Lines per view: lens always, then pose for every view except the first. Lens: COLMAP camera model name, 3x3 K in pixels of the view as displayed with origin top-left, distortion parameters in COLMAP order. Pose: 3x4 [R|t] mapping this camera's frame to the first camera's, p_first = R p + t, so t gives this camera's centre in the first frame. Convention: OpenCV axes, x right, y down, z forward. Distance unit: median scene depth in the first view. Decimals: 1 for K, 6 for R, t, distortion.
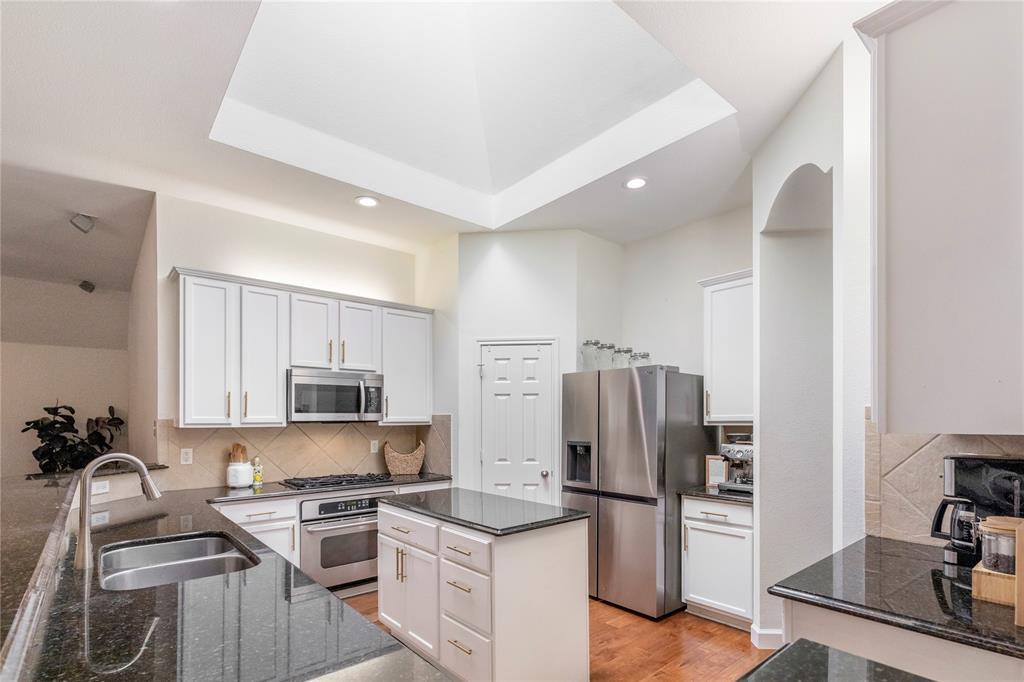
lens RADIAL K [[485.3, 0, 502.3], [0, 485.3, 423.0], [0, 0, 1]] dist [0.007203, 0.000161]
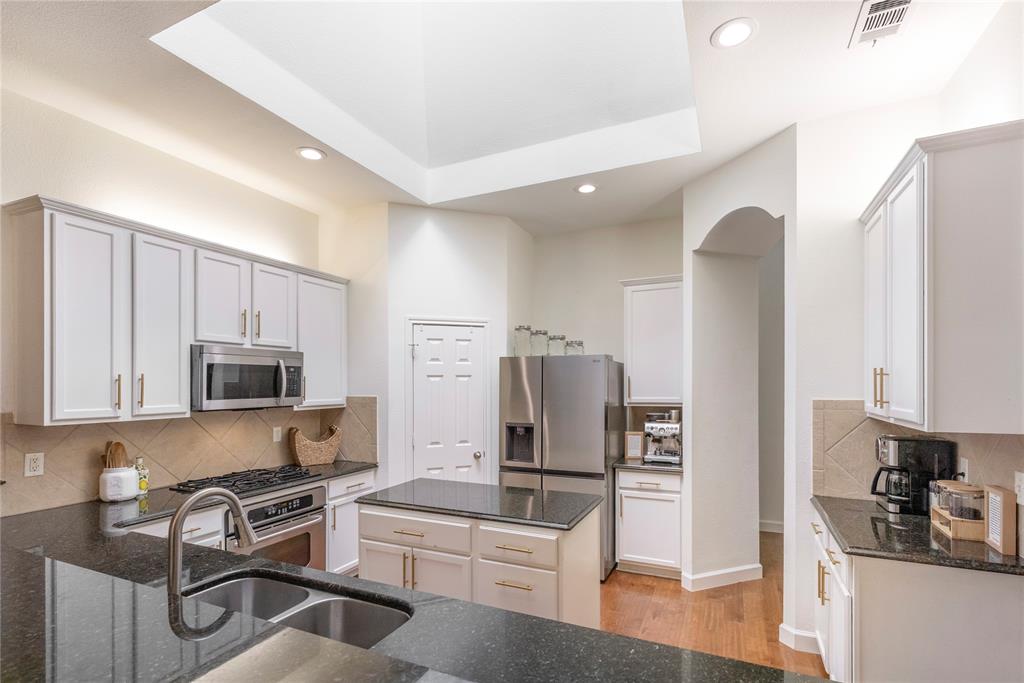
lens RADIAL K [[485.3, 0, 502.7], [0, 485.3, 388.2], [0, 0, 1]] dist [0.007203, 0.000161]
pose [[0.907518, -0.004103, 0.419992, -0.317587], [0.004149, 0.999991, 0.000803, -0.037910], [-0.419992, 0.001014, 0.907527, 0.072184]]
